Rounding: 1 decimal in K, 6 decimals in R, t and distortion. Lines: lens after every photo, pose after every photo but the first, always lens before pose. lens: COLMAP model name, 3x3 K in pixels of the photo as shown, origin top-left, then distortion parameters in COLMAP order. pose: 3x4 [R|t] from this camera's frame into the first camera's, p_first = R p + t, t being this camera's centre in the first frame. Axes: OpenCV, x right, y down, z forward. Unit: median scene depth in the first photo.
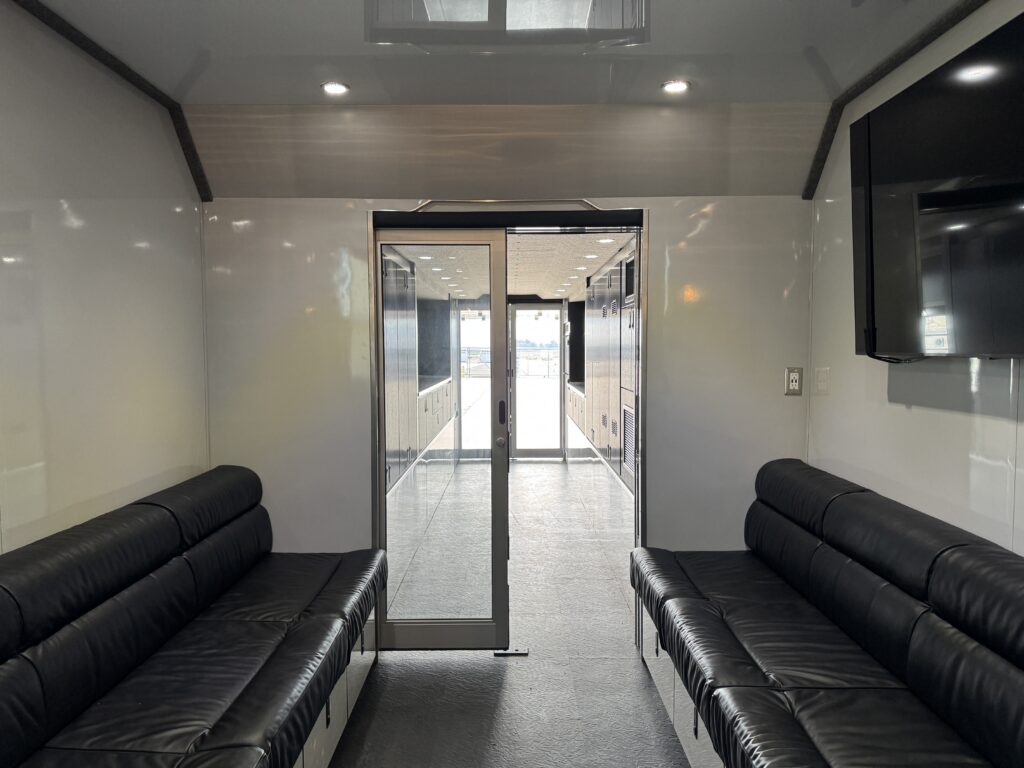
lens RADIAL K [[710.6, 0, 512.0], [0, 710.6, 384.0], [0, 0, 1]] dist [0.074583, -0.170972]
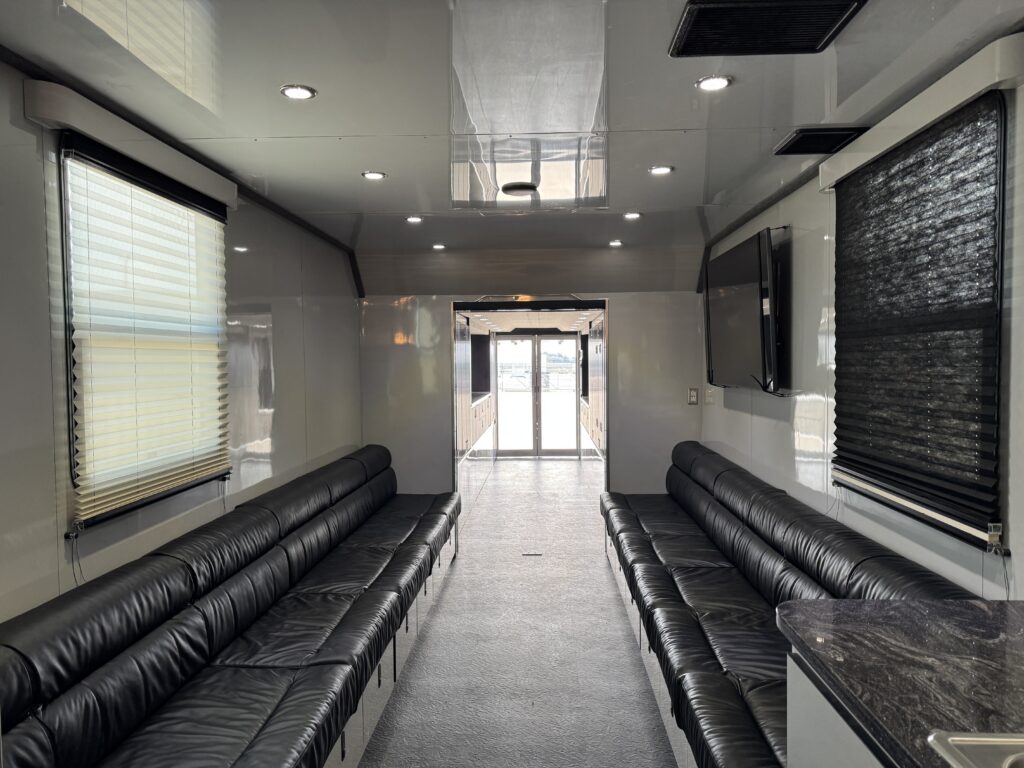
lens RADIAL K [[710.6, 0, 512.0], [0, 710.6, 384.0], [0, 0, 1]] dist [0.074583, -0.170972]
pose [[0.998971, -0.002161, -0.045295, 0.018870], [0.001305, 0.999820, -0.018917, -0.000995], [0.045327, 0.018838, 0.998795, -0.461771]]
